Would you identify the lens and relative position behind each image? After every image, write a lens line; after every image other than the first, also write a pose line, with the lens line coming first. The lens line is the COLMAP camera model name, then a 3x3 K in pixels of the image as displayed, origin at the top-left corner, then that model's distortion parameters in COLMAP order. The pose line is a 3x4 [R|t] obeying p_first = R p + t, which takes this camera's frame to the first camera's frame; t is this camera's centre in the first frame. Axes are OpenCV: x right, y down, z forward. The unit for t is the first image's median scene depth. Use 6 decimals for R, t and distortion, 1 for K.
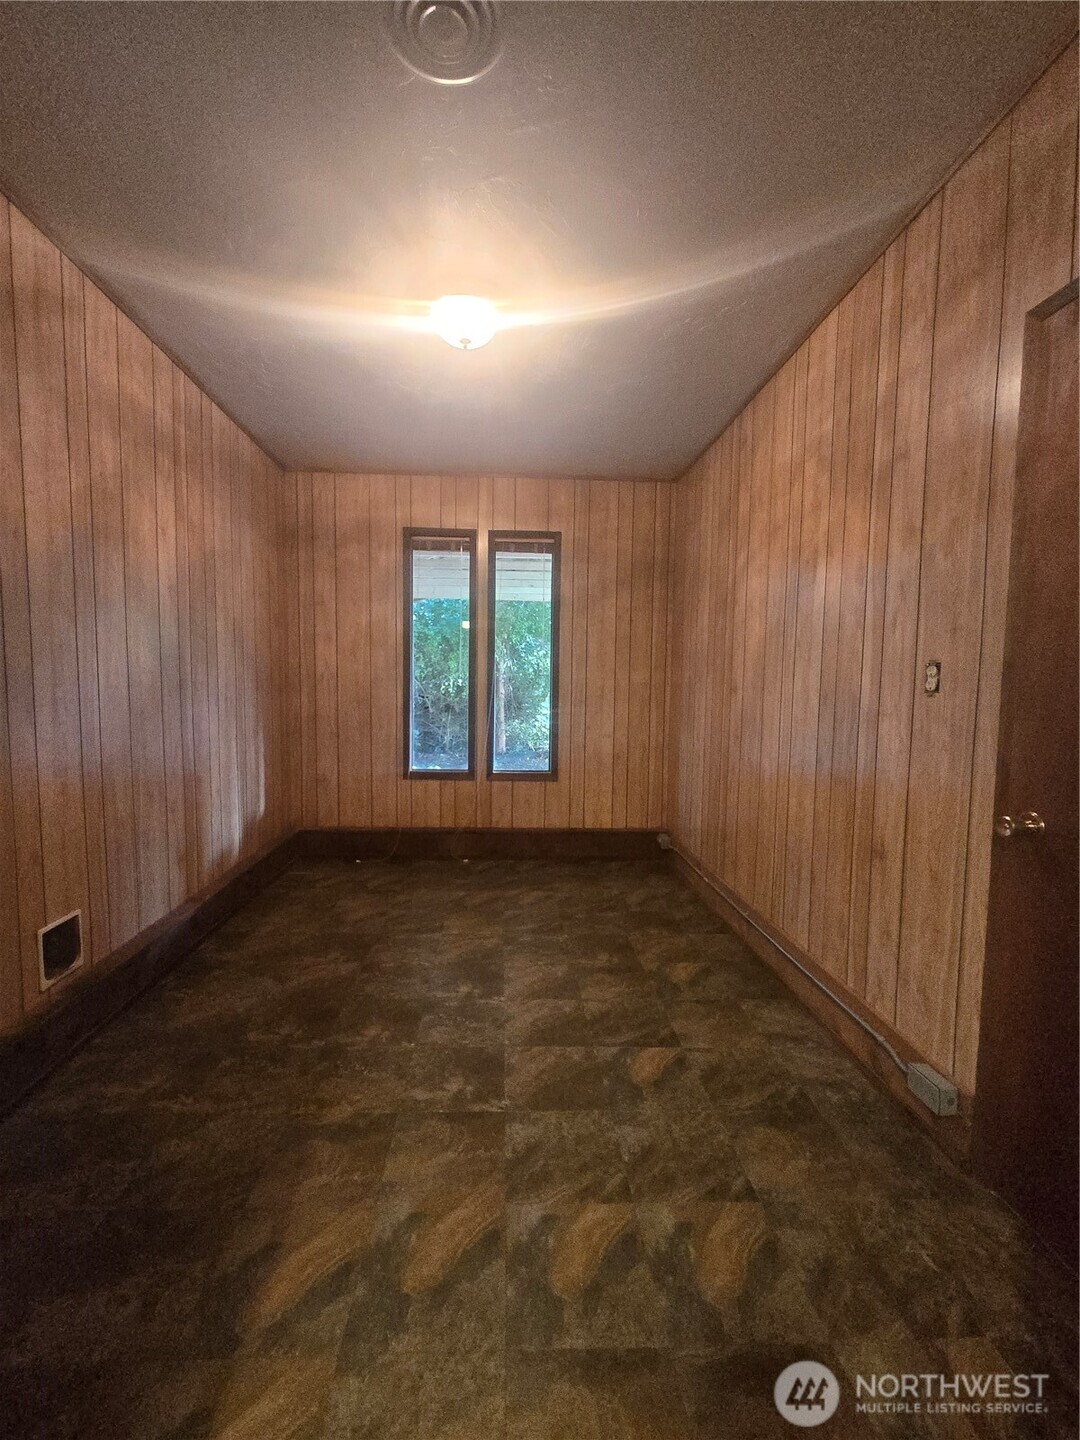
lens RADIAL K [[585.6, 0, 523.3], [0, 585.6, 720.3], [0, 0, 1]] dist [0.001128, 0.000334]
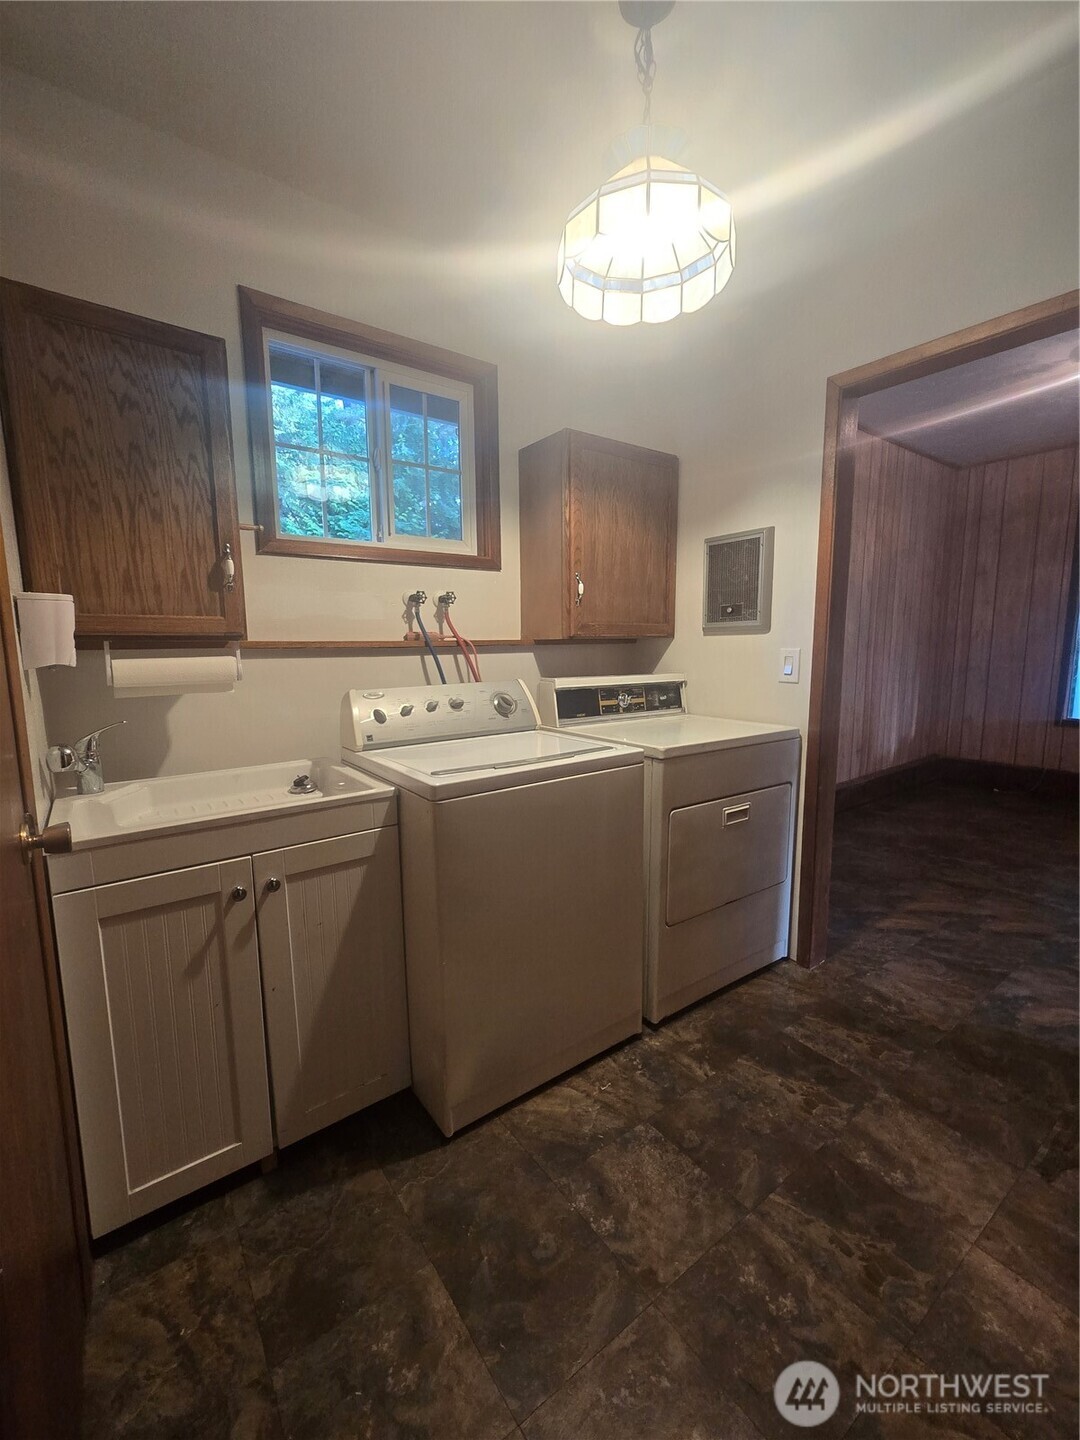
lens RADIAL K [[585.6, 0, 523.3], [0, 585.6, 720.3], [0, 0, 1]] dist [0.001128, 0.000334]
pose [[0.541087, 0.094350, -0.835657, 0.215477], [-0.040188, 0.995452, 0.086370, 0.042066], [0.840006, -0.013151, 0.542418, -0.540310]]
